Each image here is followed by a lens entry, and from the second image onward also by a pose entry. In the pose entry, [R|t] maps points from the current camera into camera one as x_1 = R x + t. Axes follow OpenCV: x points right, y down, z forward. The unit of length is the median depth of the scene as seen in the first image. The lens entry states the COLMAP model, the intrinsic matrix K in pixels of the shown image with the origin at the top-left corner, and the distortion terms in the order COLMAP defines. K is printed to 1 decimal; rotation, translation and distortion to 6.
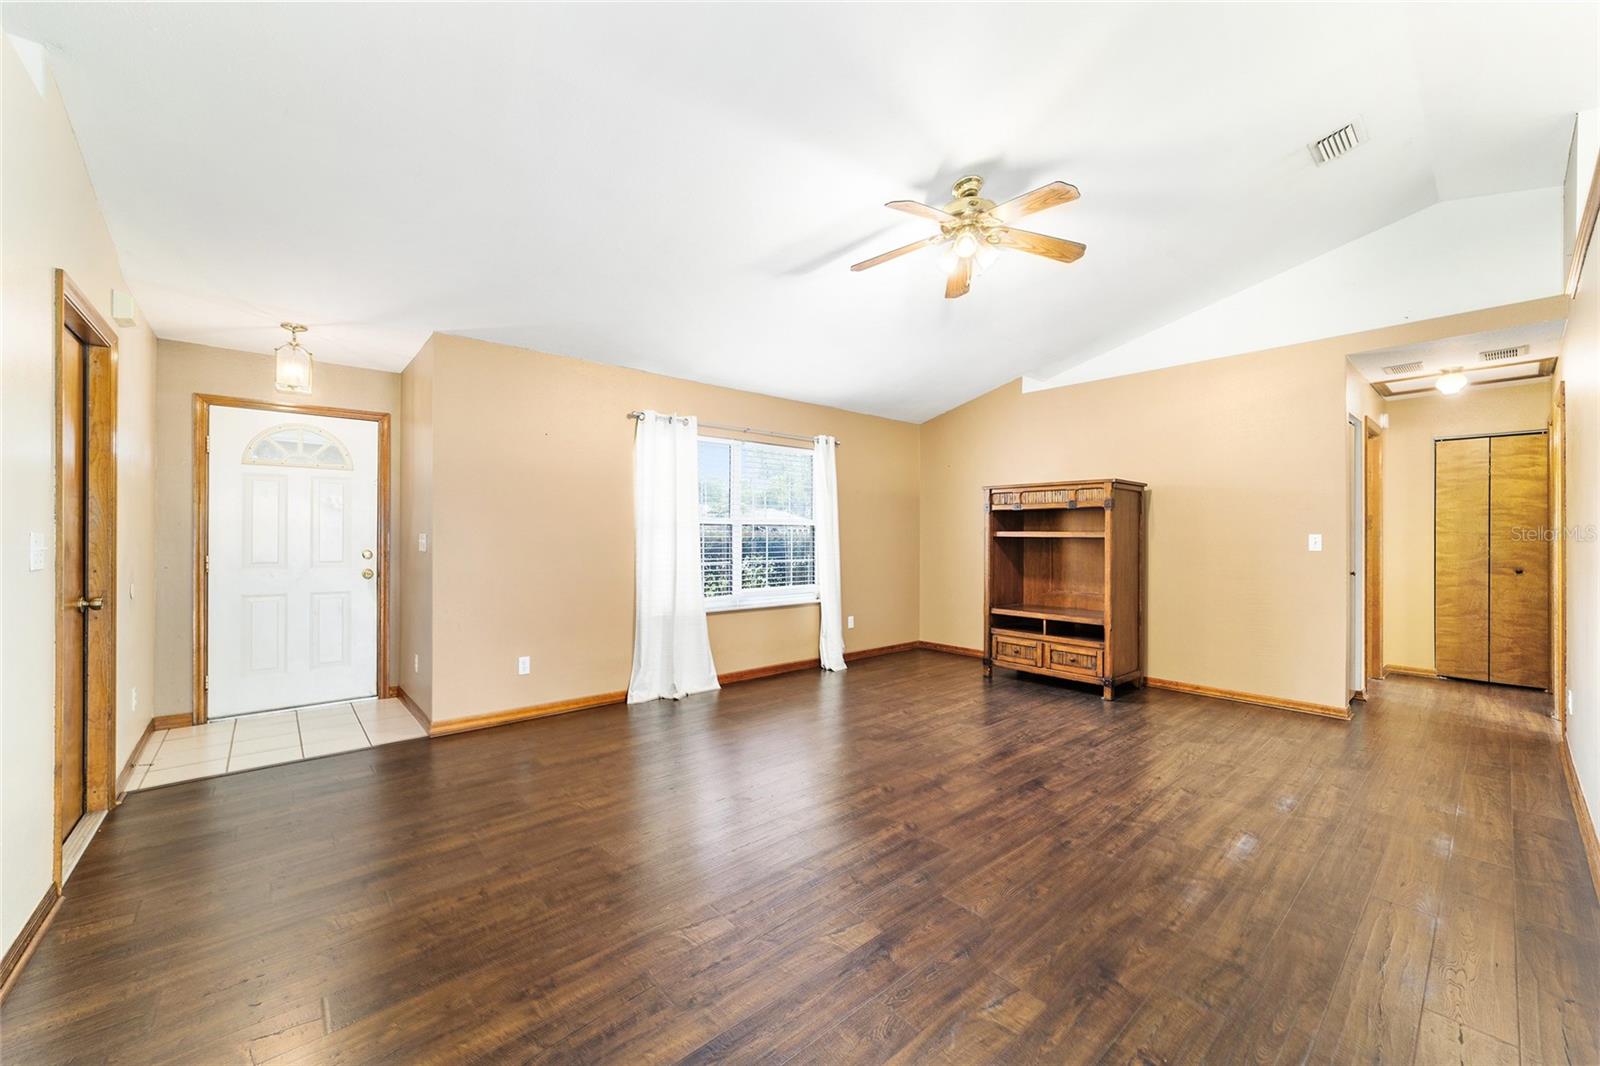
lens RADIAL K [[614.4, 0, 797.6], [0, 614.4, 533.8], [0, 0, 1]] dist [-0.017512, 0.007210]
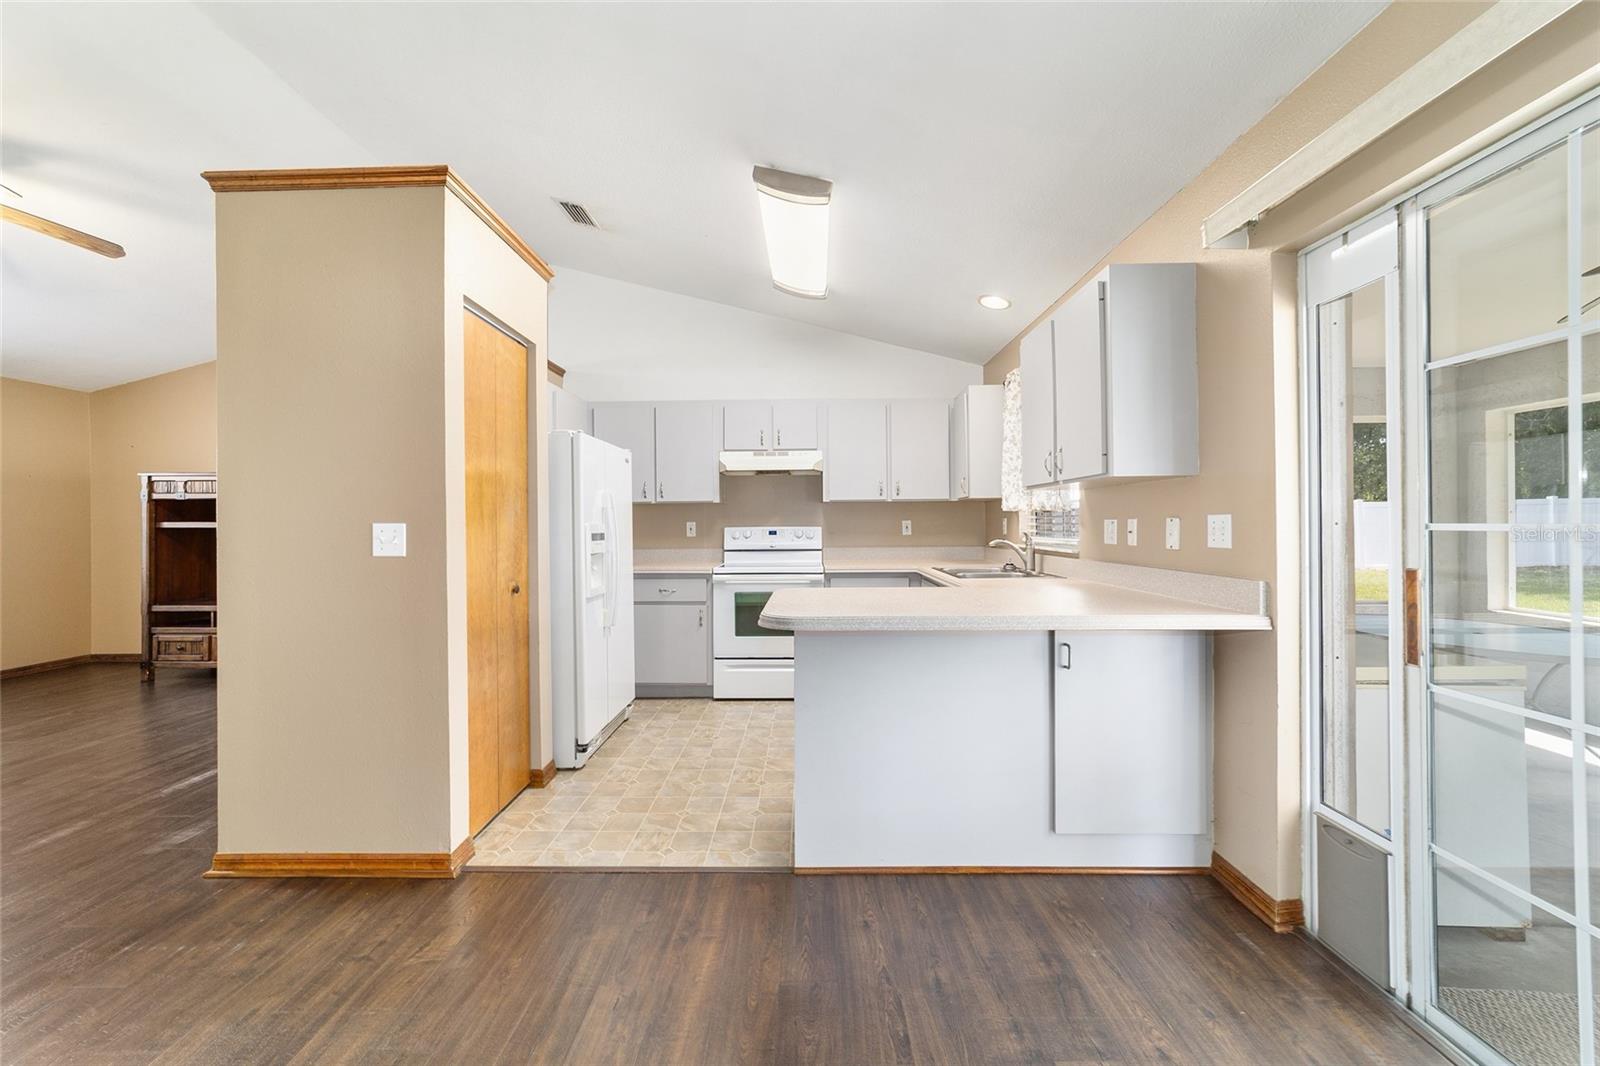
lens RADIAL K [[614.4, 0, 798.2], [0, 614.4, 521.9], [0, 0, 1]] dist [-0.017512, 0.007210]
pose [[0.663899, -0.005919, 0.747799, 0.323980], [0.005194, 0.999981, 0.003304, -0.002604], [-0.747804, 0.001690, 0.663917, -0.381203]]
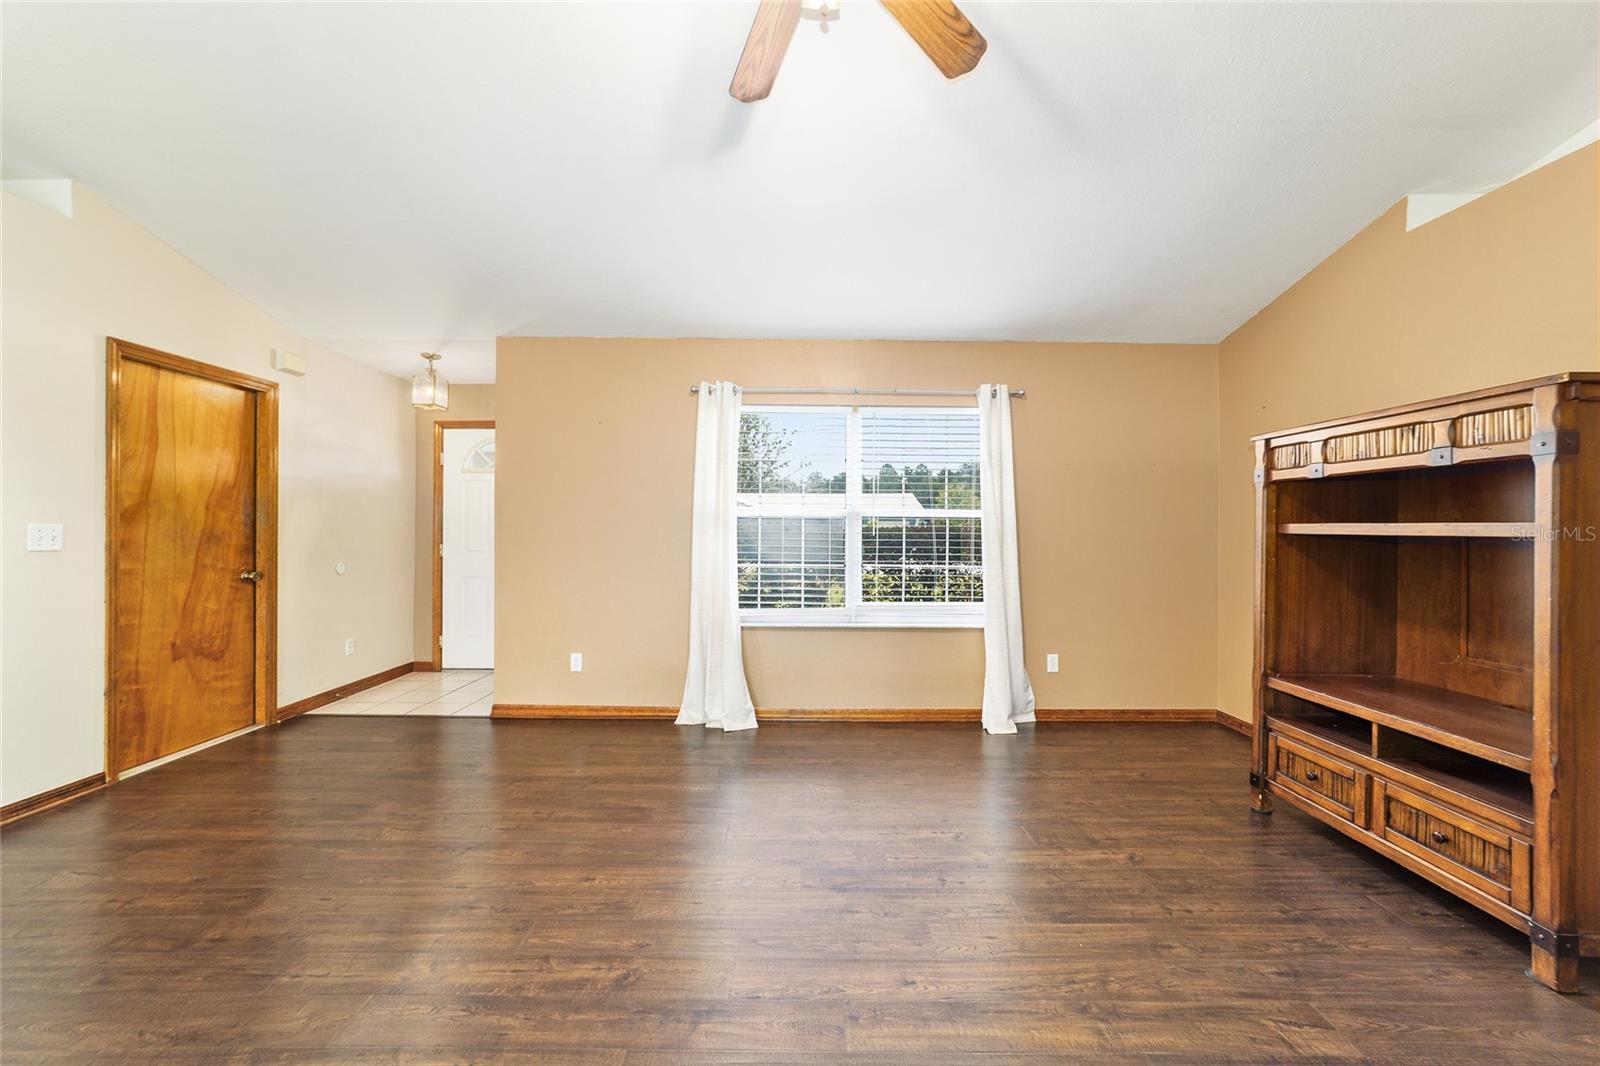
lens RADIAL K [[614.4, 0, 798.3], [0, 614.4, 529.8], [0, 0, 1]] dist [-0.017512, 0.007210]
pose [[0.760195, 0.001795, -0.649693, 0.403488], [-0.001893, 0.999998, 0.000547, 0.002040], [0.649692, 0.000814, 0.760197, 0.431520]]
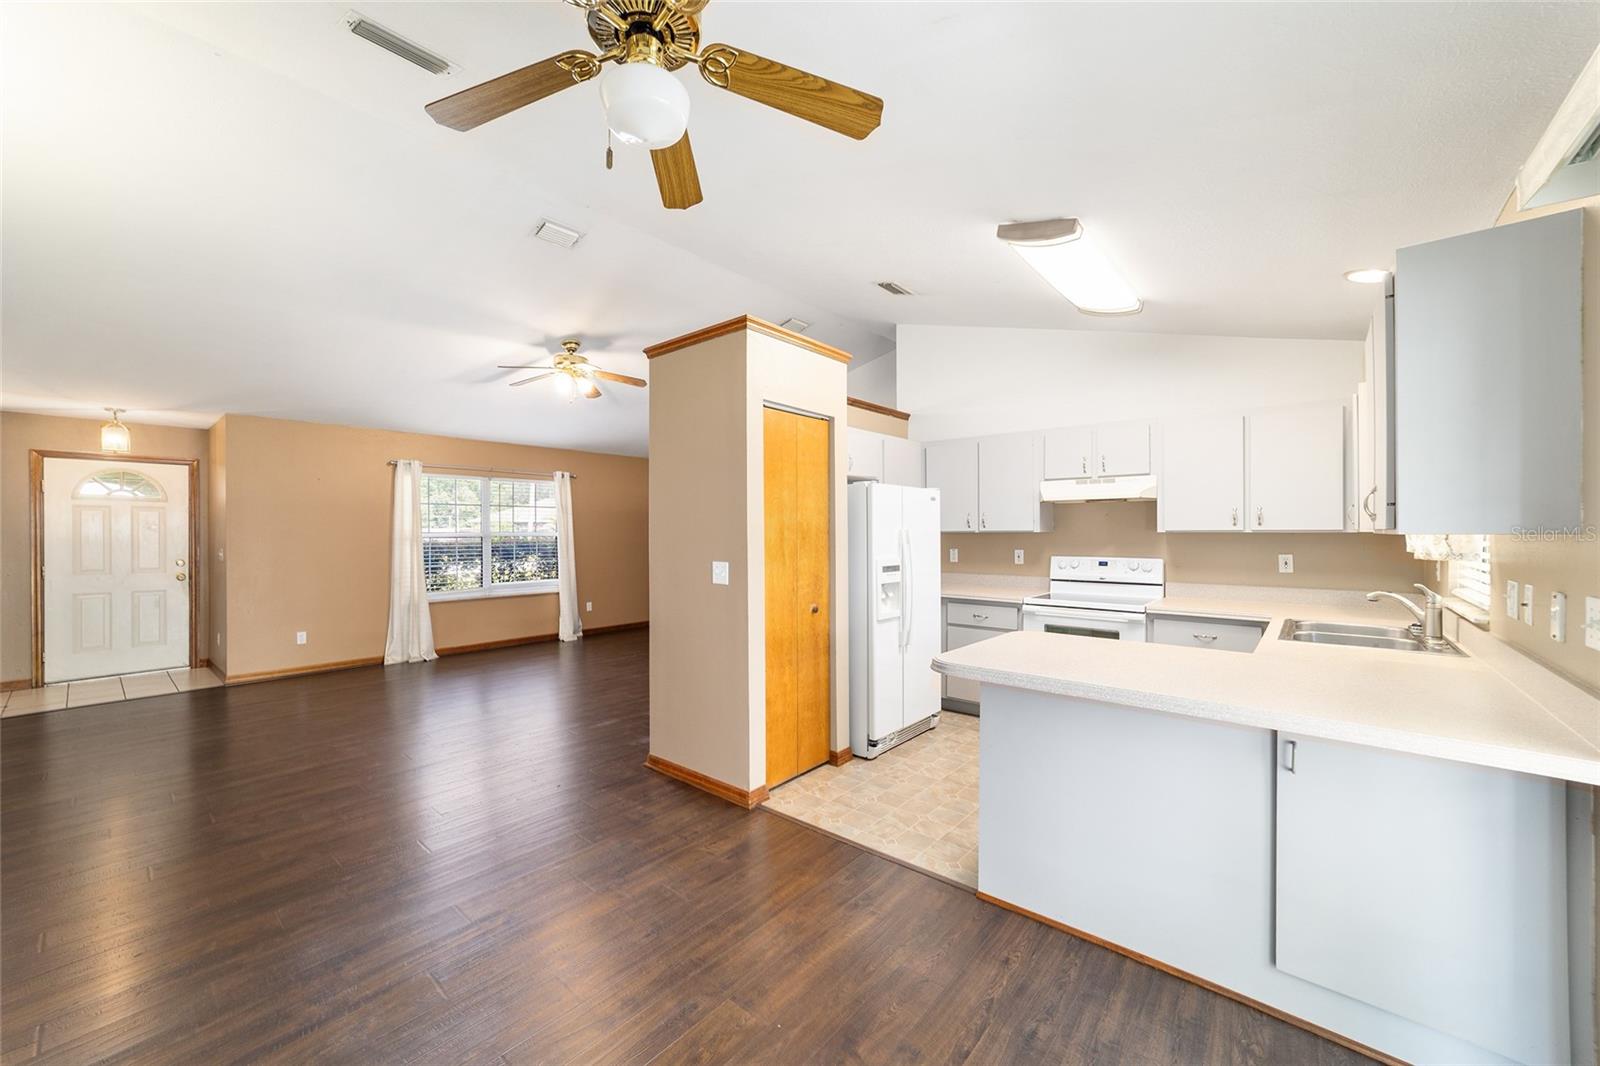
lens RADIAL K [[614.4, 0, 797.1], [0, 614.4, 532.3], [0, 0, 1]] dist [-0.017512, 0.007210]
pose [[0.988196, -0.004318, 0.153136, 0.443222], [0.003130, 0.999963, 0.007999, -0.040193], [-0.153165, -0.007425, 0.988173, -0.544497]]
